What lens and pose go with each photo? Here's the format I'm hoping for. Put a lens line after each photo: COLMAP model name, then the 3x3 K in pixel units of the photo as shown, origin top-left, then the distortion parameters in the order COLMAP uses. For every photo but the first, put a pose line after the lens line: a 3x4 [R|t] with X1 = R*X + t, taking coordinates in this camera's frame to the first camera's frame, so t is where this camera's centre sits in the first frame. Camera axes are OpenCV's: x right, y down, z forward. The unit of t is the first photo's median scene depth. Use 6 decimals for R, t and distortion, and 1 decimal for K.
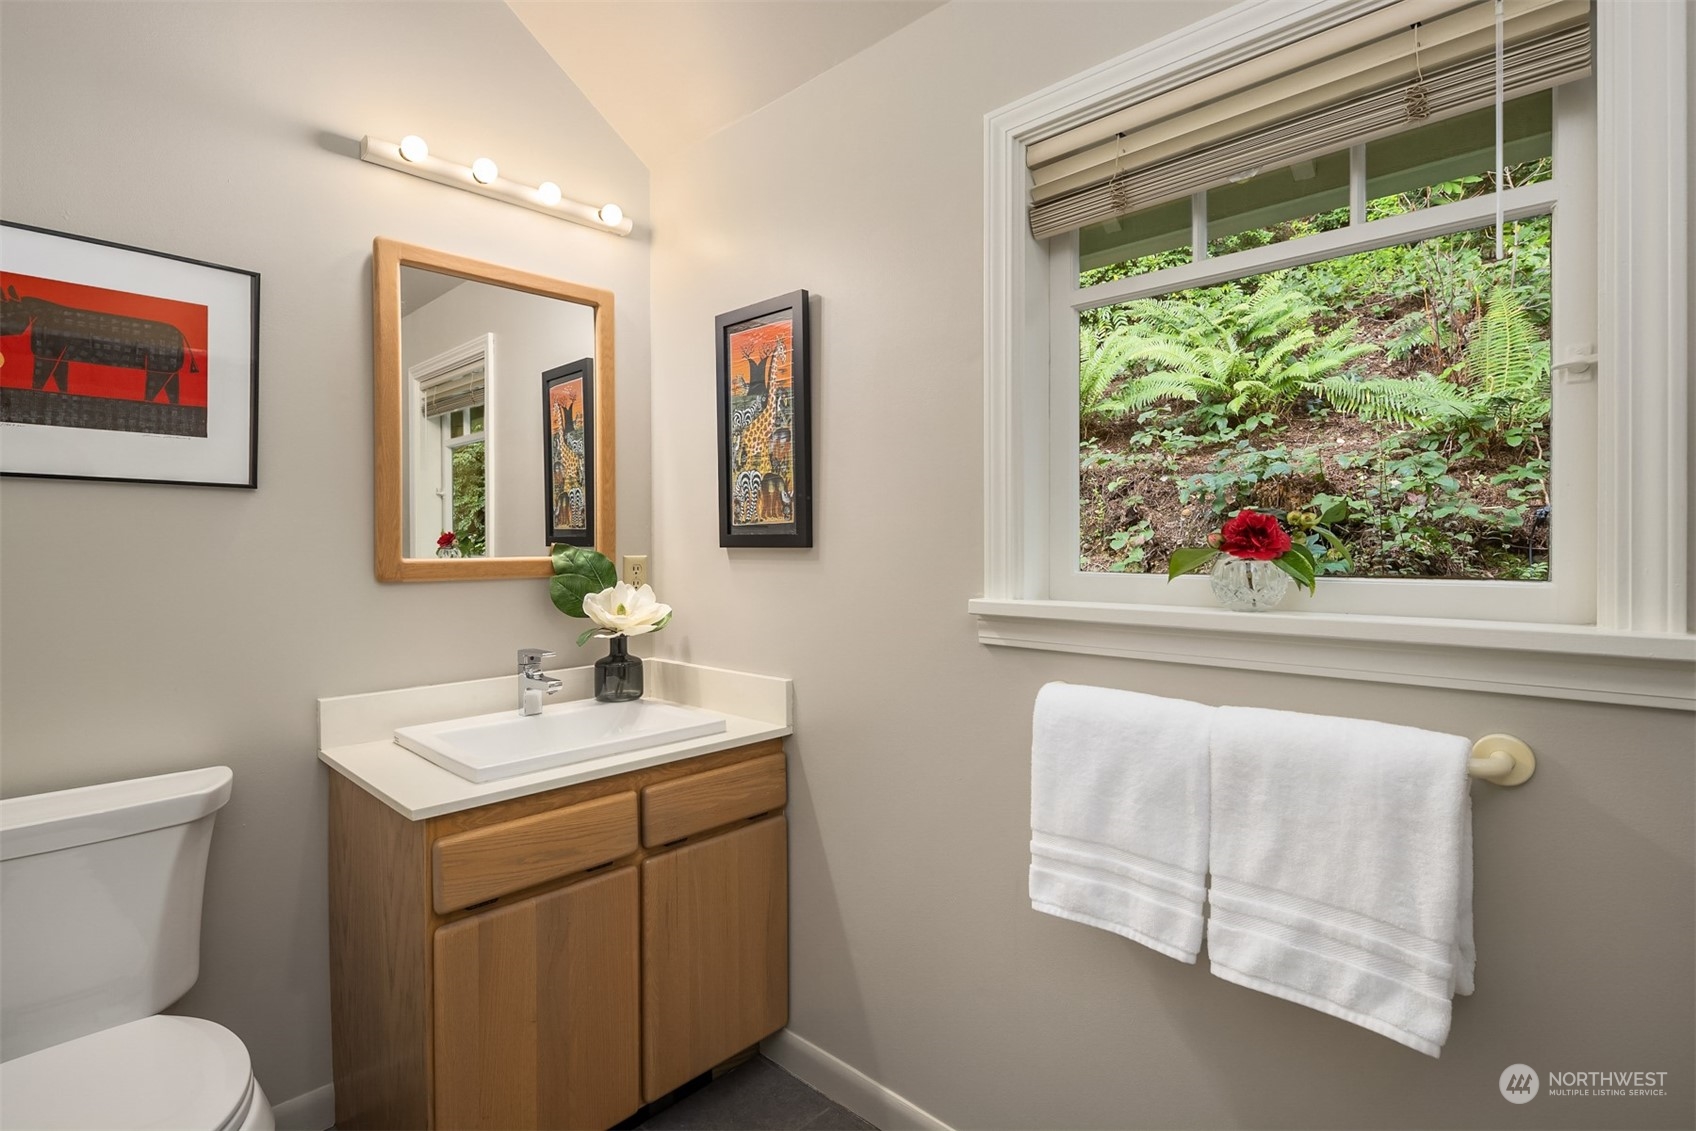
lens RADIAL K [[799.7, 0, 854.3], [0, 799.7, 553.9], [0, 0, 1]] dist [0.011134, -0.013262]
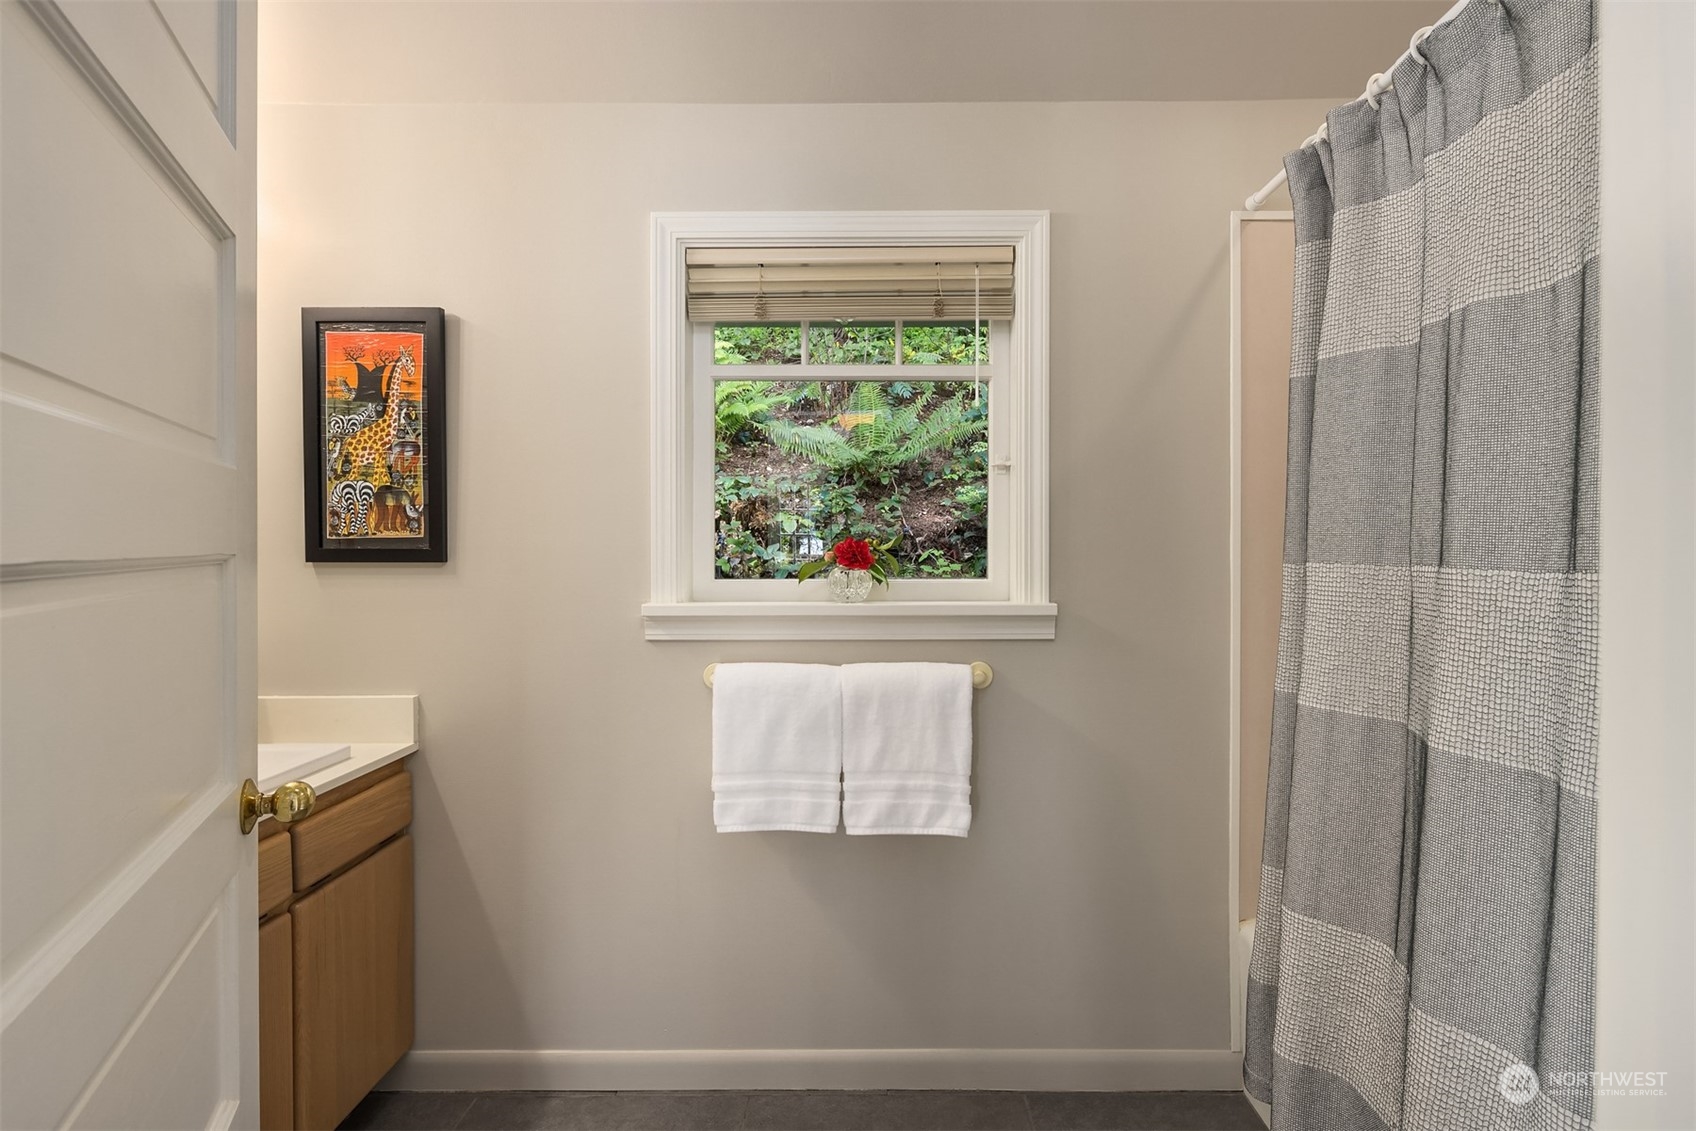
lens RADIAL K [[817.1, 0, 847.6], [0, 817.1, 555.3], [0, 0, 1]] dist [0.000738, -0.000633]
pose [[0.742368, -0.008961, 0.669932, -0.398551], [0.007297, 0.999959, 0.005289, -0.019550], [-0.669952, 0.000963, 0.742404, -0.119643]]
